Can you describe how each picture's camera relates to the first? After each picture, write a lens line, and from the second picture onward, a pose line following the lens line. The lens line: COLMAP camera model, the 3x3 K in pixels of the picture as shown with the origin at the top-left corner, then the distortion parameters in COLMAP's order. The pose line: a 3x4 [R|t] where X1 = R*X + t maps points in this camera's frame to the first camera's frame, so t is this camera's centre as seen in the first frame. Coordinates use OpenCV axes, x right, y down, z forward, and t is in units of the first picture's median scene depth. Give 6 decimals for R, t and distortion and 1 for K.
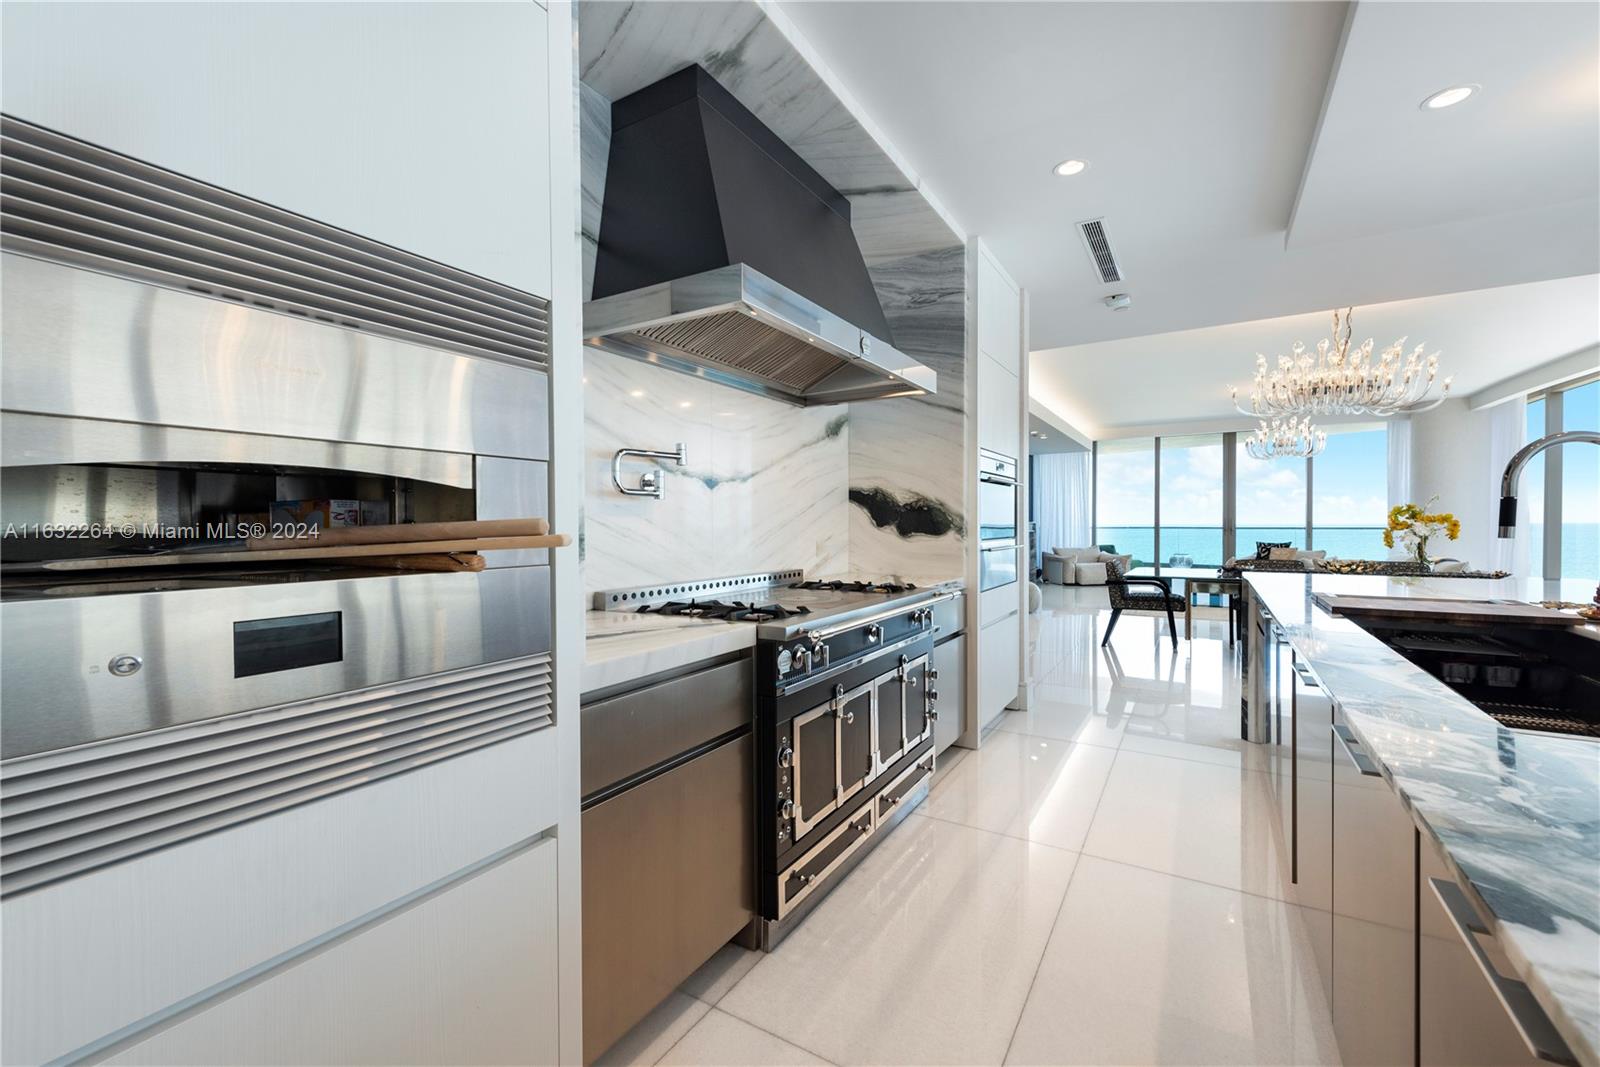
lens RADIAL K [[629.7, 0, 787.7], [0, 629.7, 534.6], [0, 0, 1]] dist [0.009211, 0.000404]
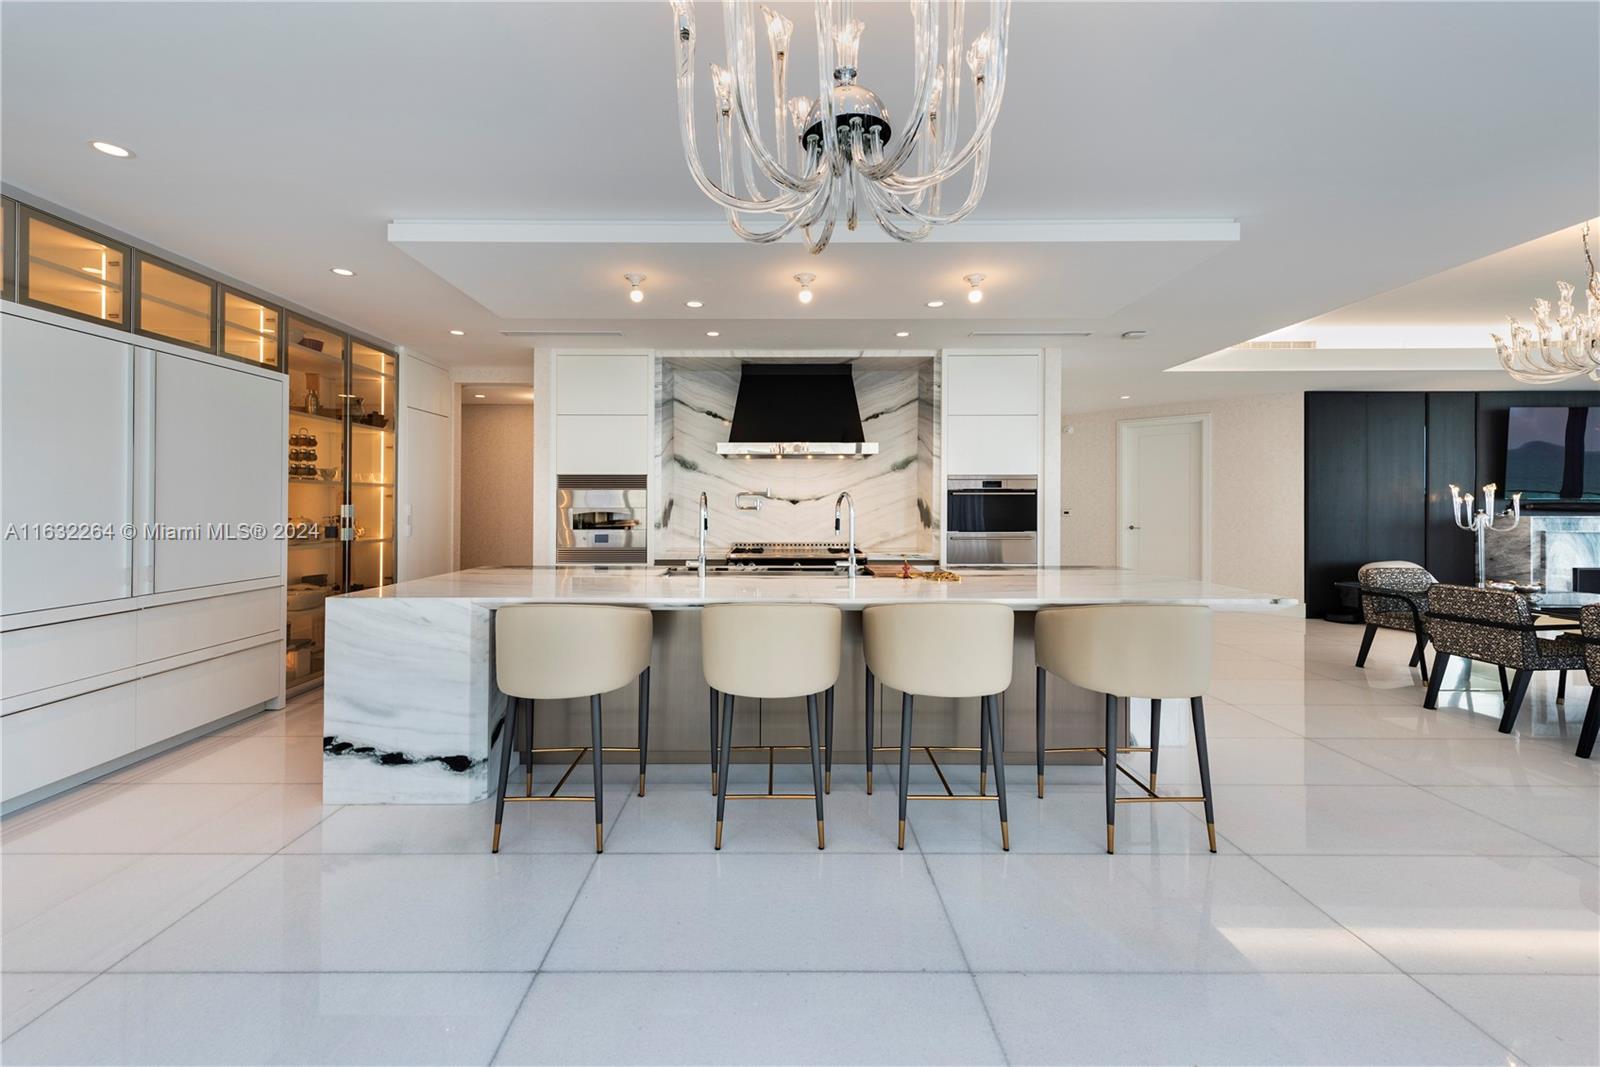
lens RADIAL K [[611.4, 0, 783.3], [0, 611.4, 513.3], [0, 0, 1]] dist [0.008472, 0.000355]
pose [[0.548802, 0.009874, -0.835894, 1.433649], [-0.016484, 0.999864, 0.000989, -0.032660], [0.835790, 0.013236, 0.548890, -0.234597]]
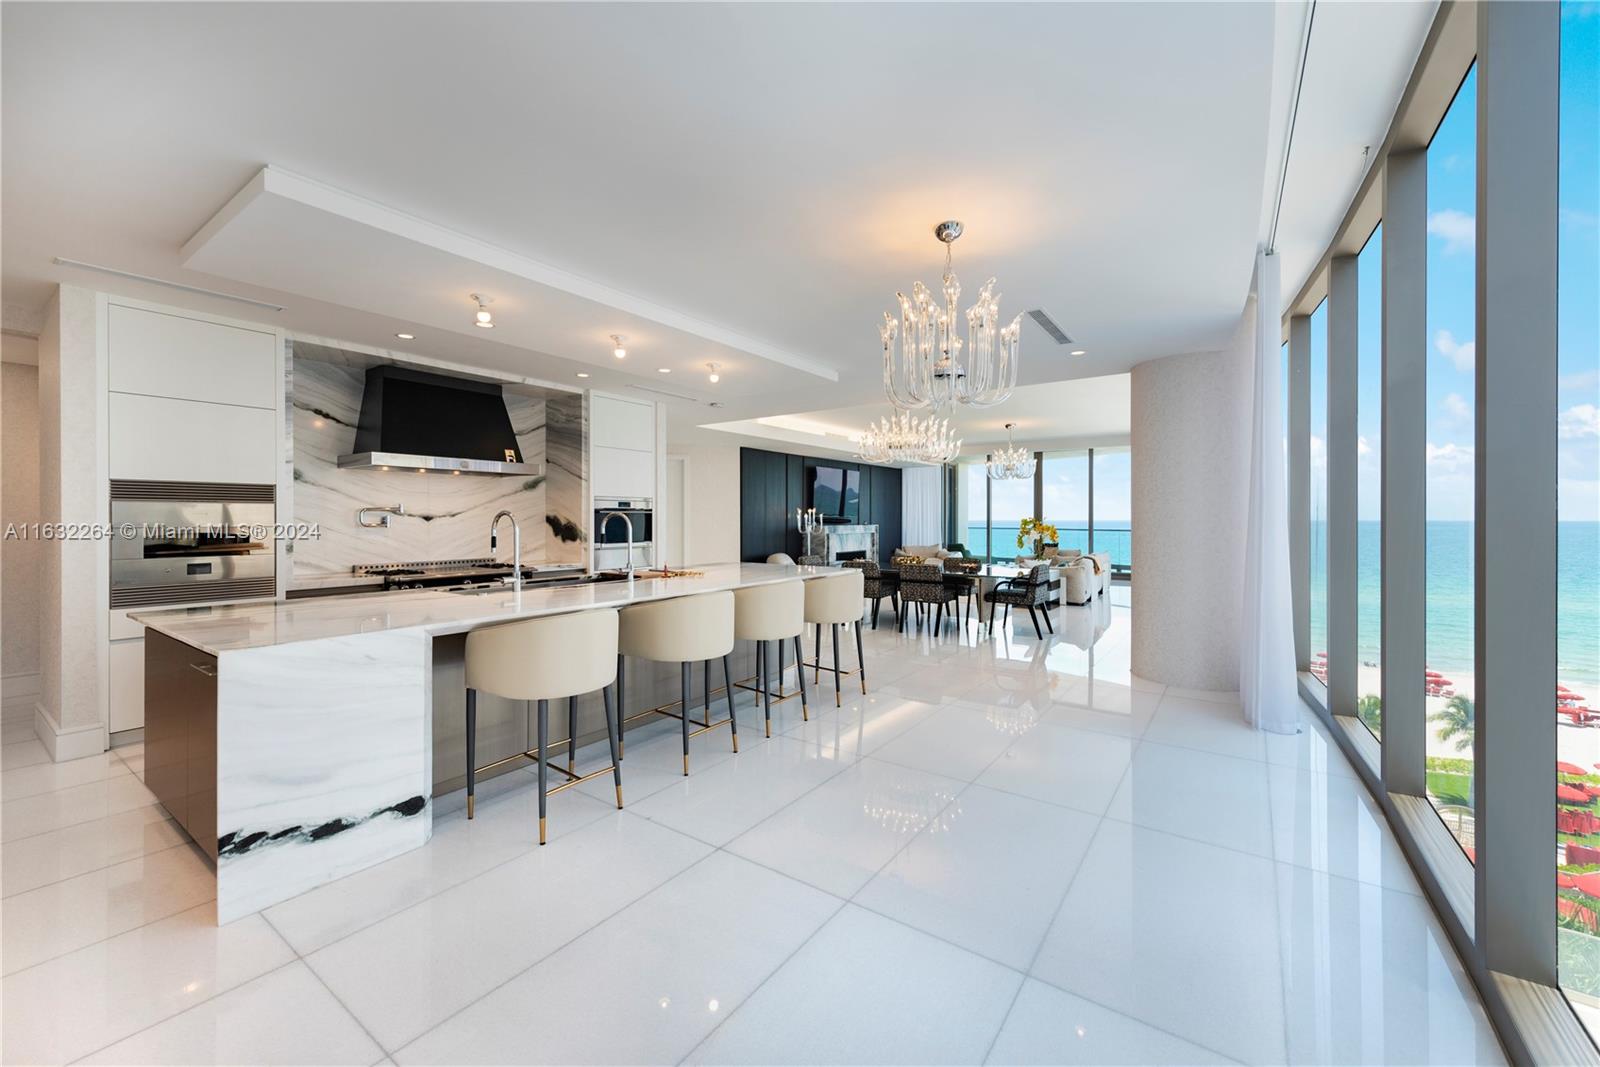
lens RADIAL K [[612.4, 0, 769.1], [0, 612.4, 528.2], [0, 0, 1]] dist [0.002398, 0.000236]
pose [[0.996724, -0.001675, -0.080862, 1.015505], [0.001260, 0.999986, -0.005185, -0.028154], [0.080870, 0.005067, 0.996712, -0.855606]]
